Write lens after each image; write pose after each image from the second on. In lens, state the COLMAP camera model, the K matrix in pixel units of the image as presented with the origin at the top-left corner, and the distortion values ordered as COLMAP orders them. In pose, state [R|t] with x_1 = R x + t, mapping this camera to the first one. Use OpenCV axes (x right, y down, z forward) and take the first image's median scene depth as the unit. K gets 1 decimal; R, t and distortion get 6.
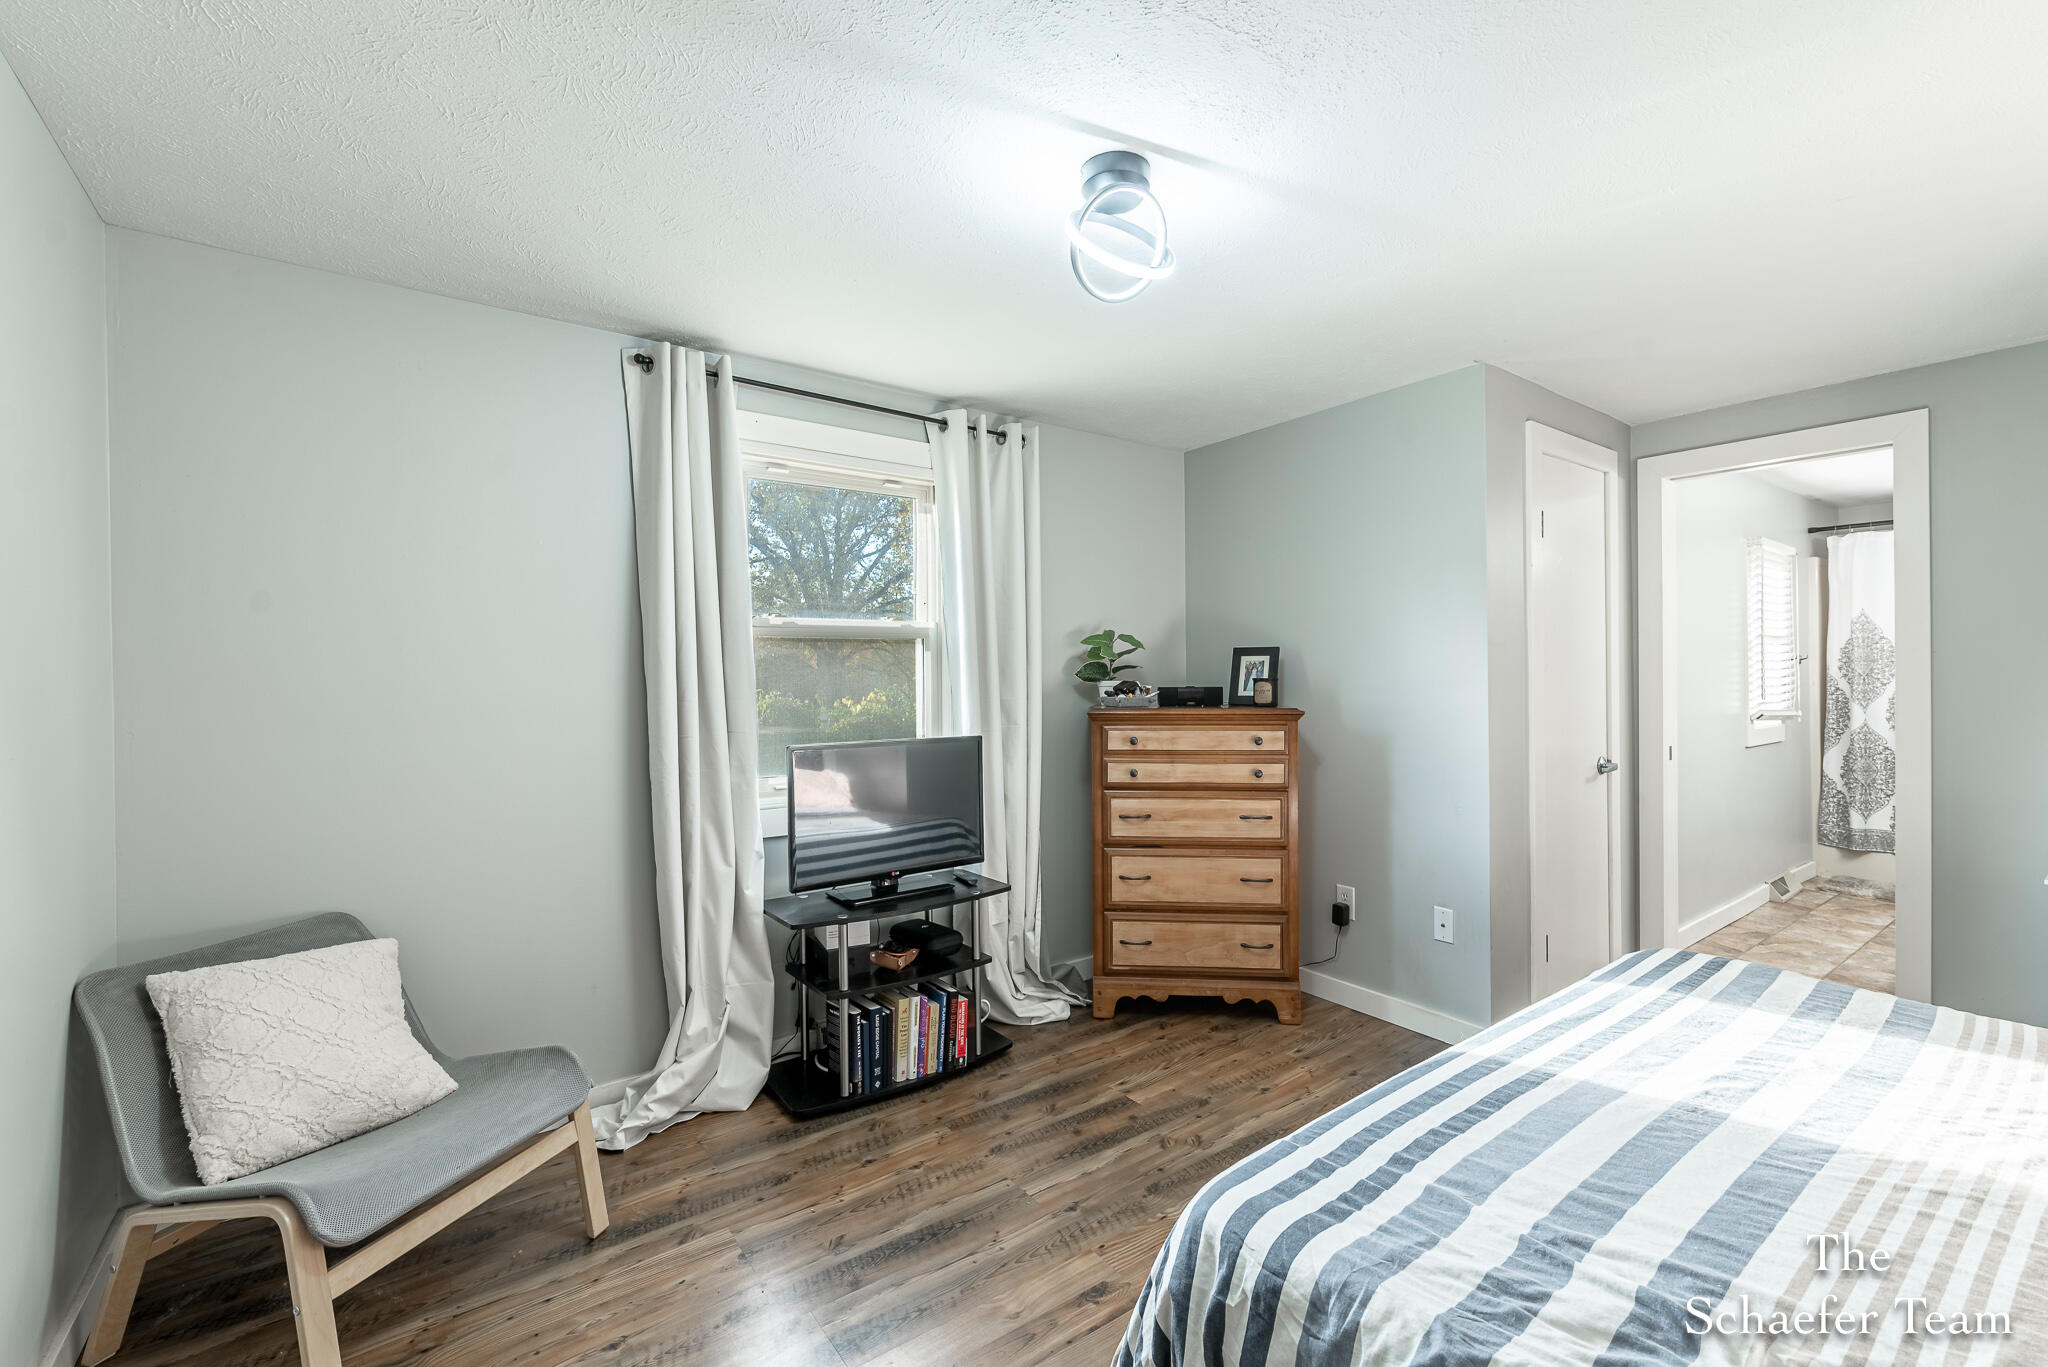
lens RADIAL K [[861.8, 0, 1027.6], [0, 861.8, 676.9], [0, 0, 1]] dist [-0.000760, -0.000162]
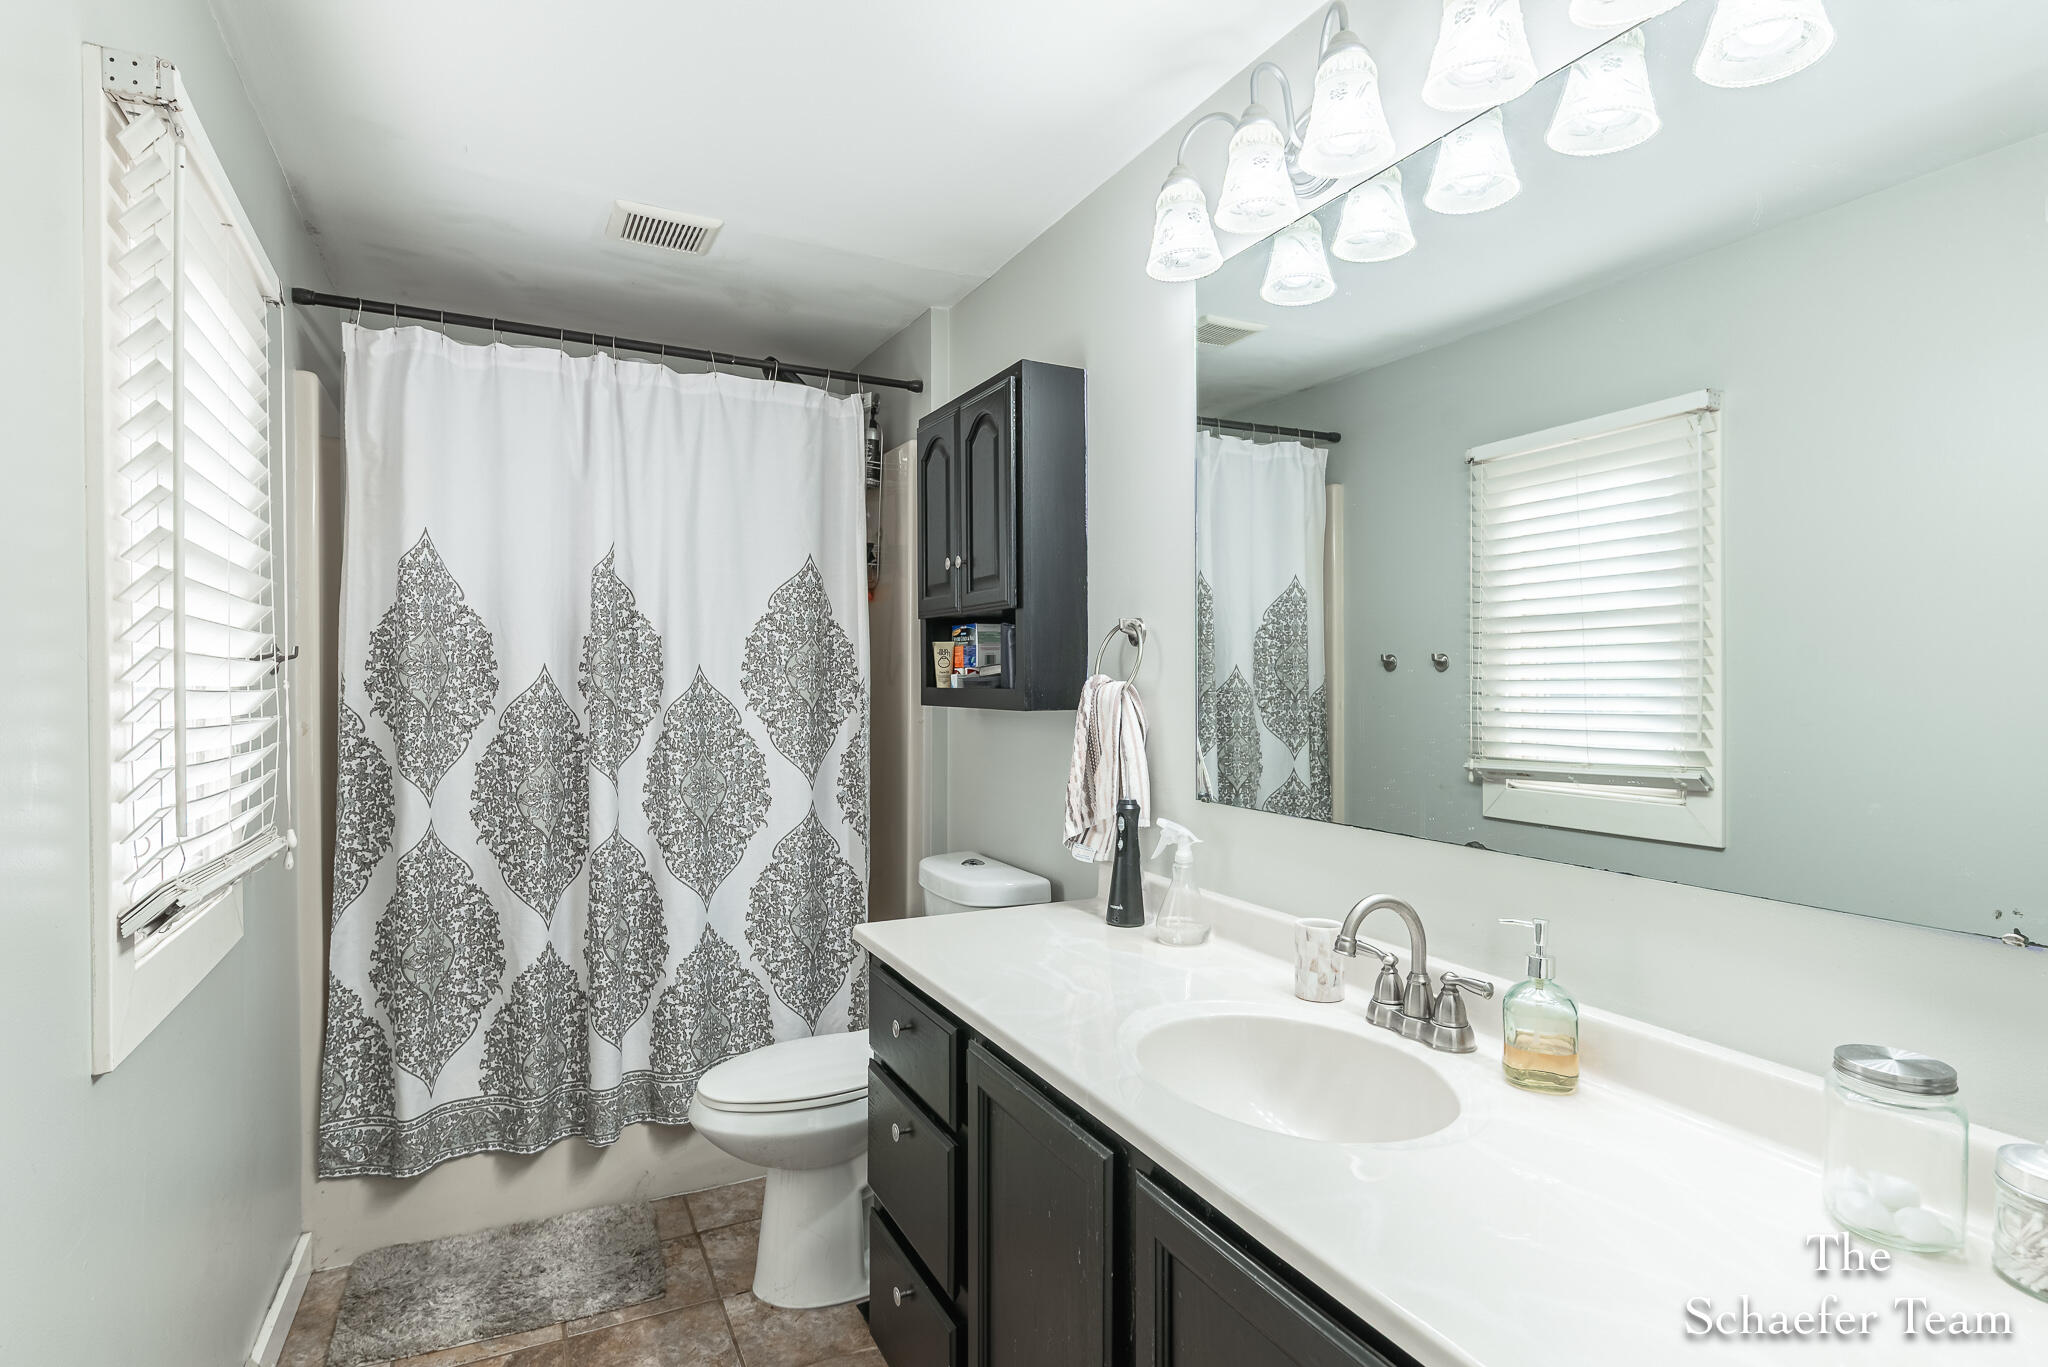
lens RADIAL K [[1014.3, 0, 1024.0], [0, 1014.3, 683.5], [0, 0, 1]] dist [-0.001759, -0.000289]
pose [[0.146692, 0.001981, 0.989180, 0.558909], [-0.001798, 0.999997, -0.001736, -0.011137], [-0.989181, -0.001524, 0.146695, 0.663672]]
